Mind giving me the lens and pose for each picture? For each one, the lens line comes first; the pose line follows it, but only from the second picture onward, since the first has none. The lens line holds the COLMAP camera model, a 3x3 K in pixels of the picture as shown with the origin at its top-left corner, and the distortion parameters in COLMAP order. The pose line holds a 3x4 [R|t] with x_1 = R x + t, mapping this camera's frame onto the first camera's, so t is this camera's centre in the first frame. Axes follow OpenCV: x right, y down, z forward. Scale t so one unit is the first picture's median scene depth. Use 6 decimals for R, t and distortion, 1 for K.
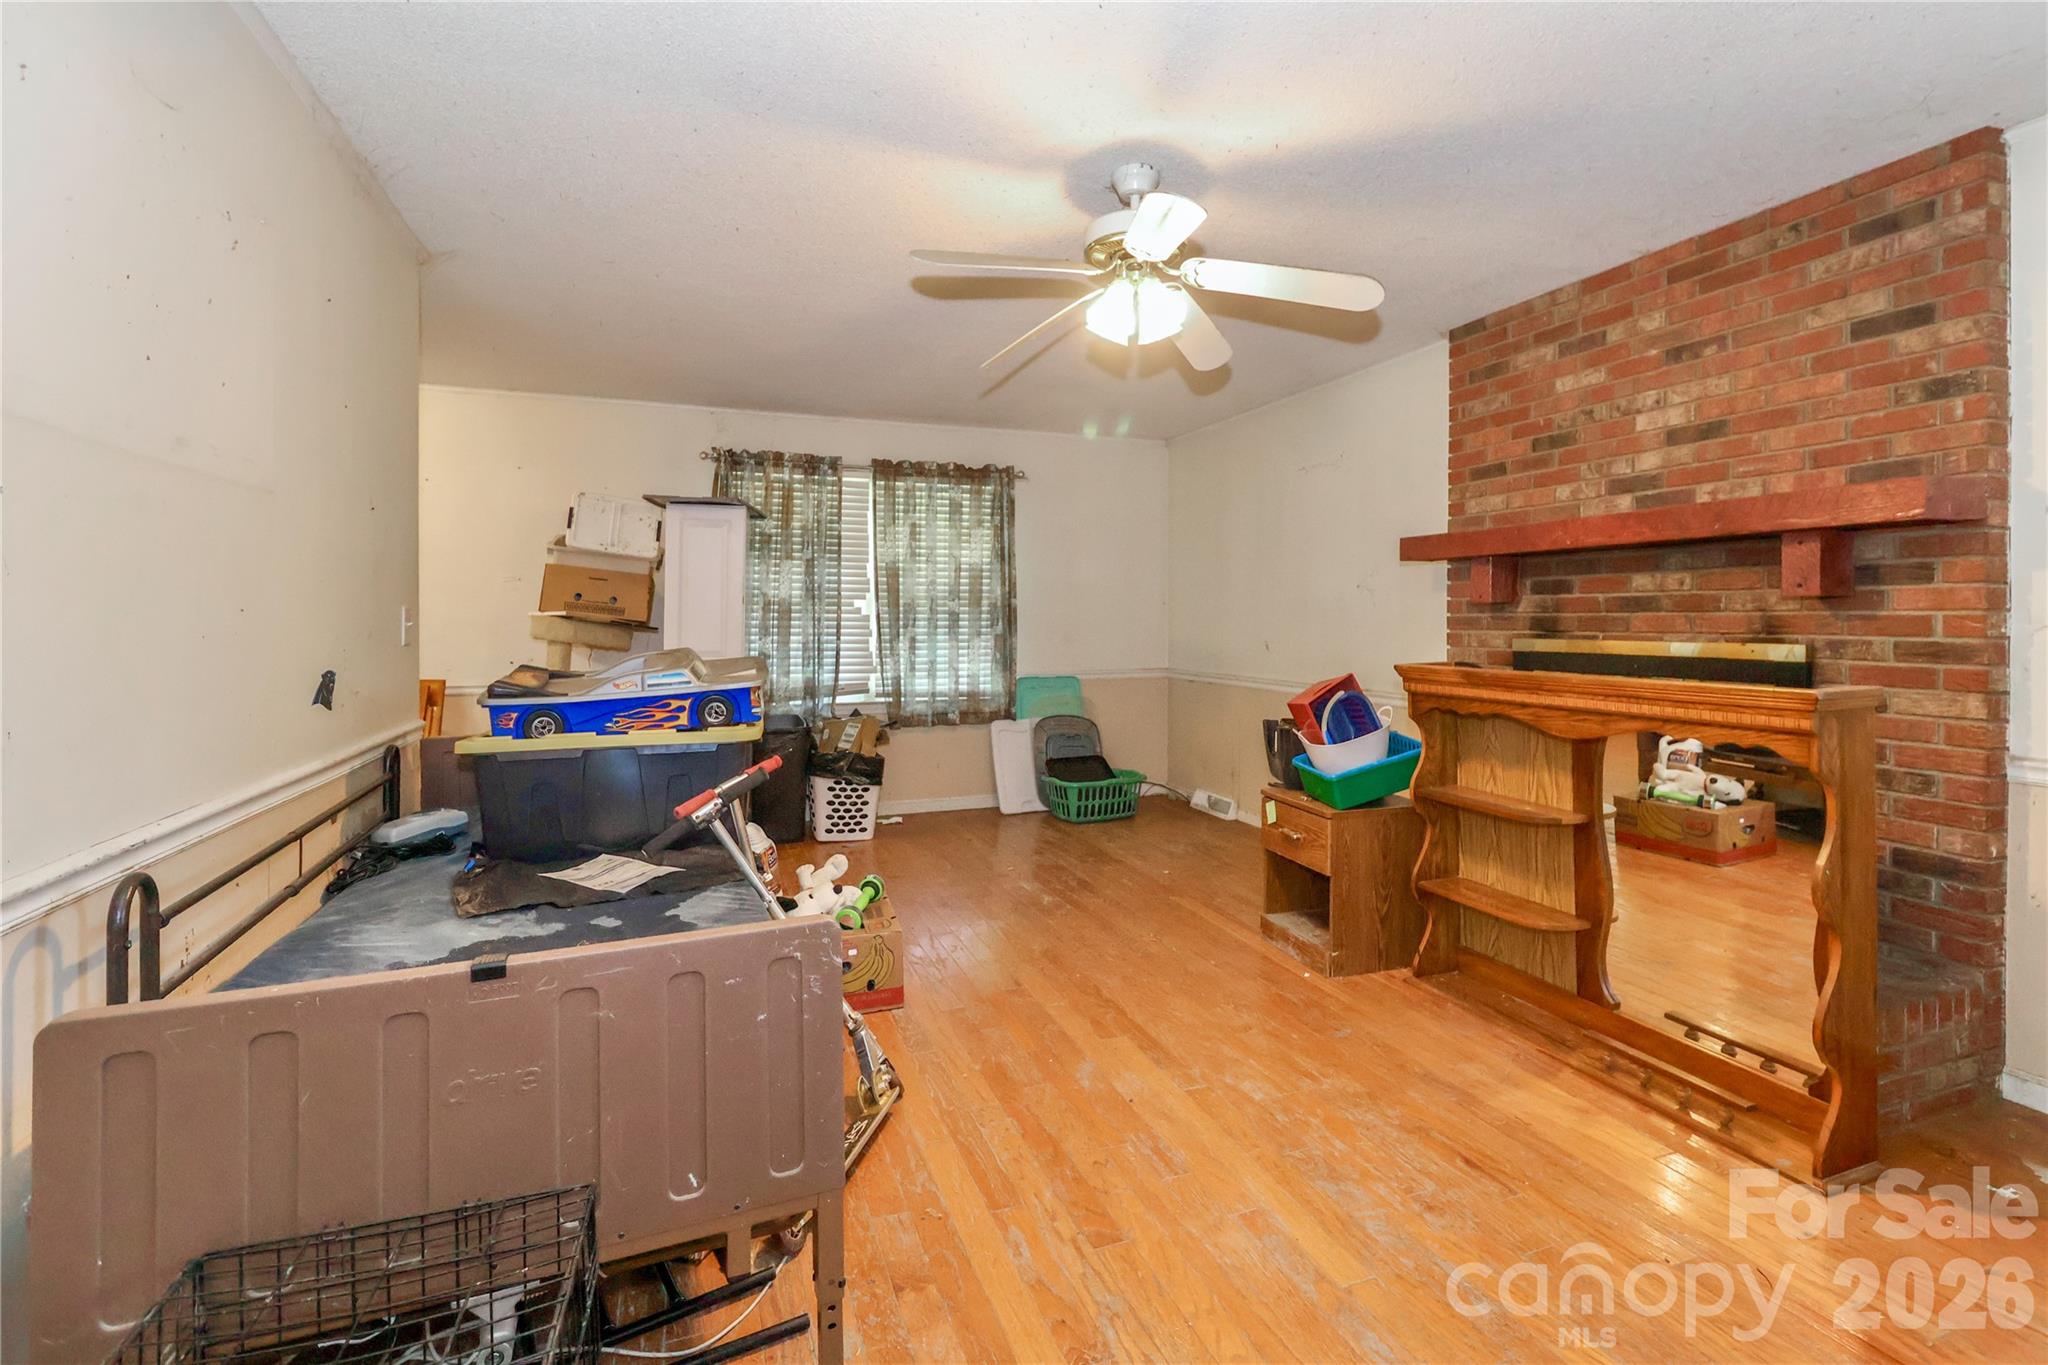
lens RADIAL K [[951.8, 0, 1037.7], [0, 951.8, 632.8], [0, 0, 1]] dist [0.014716, -0.011650]
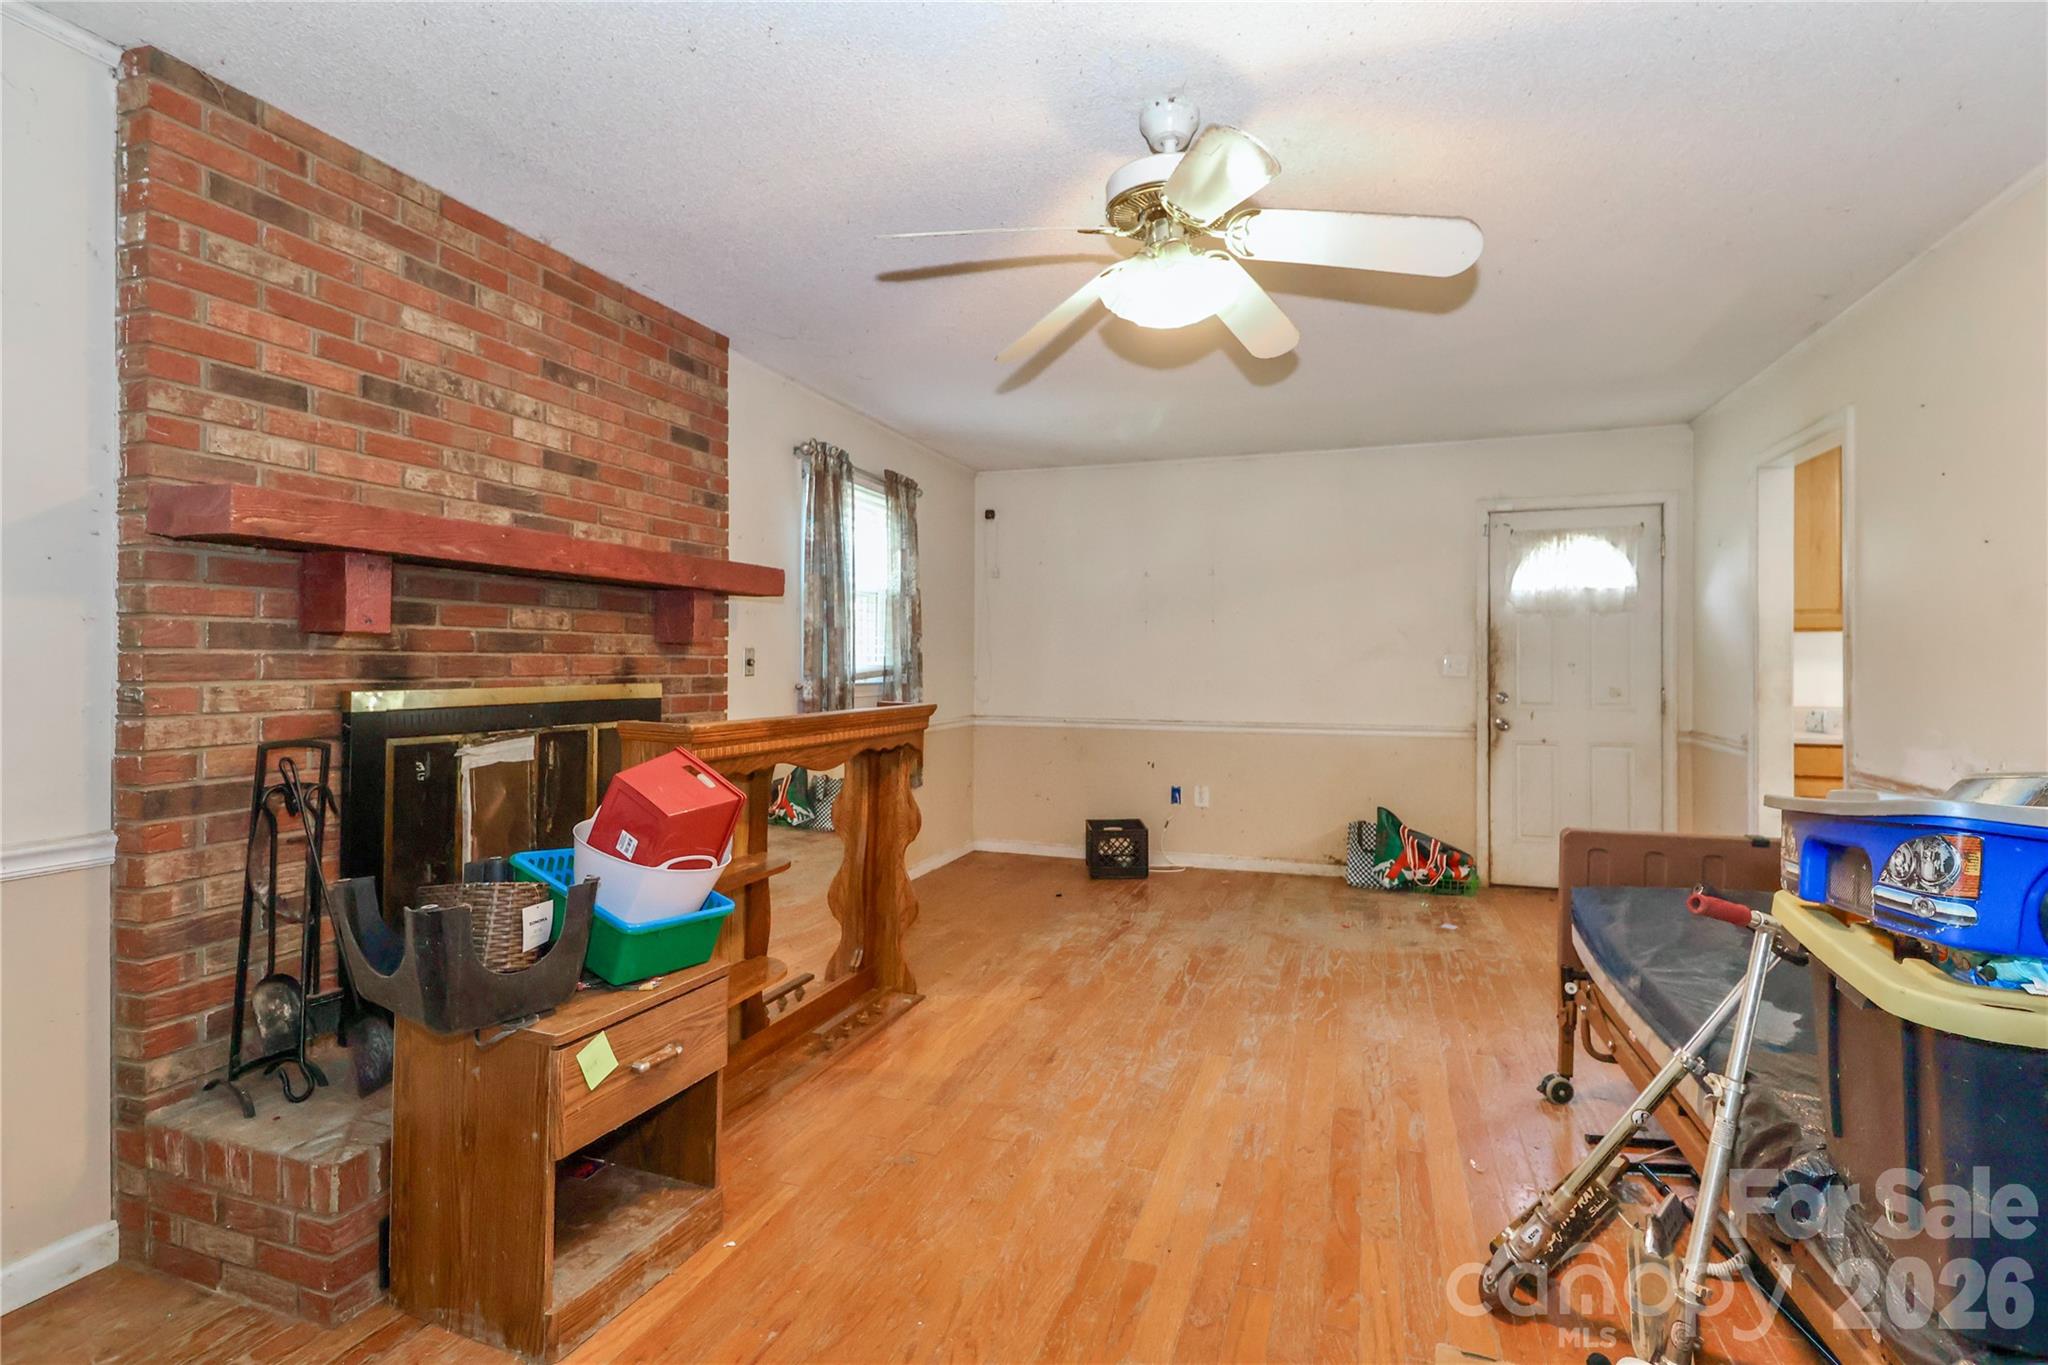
lens RADIAL K [[937.3, 0, 1051.6], [0, 937.3, 668.5], [0, 0, 1]] dist [0.013946, -0.000430]
pose [[-0.777555, -0.007656, 0.628768, -0.162801], [0.004960, 0.999820, 0.018308, -0.012666], [-0.628795, 0.017354, -0.777377, 0.847121]]
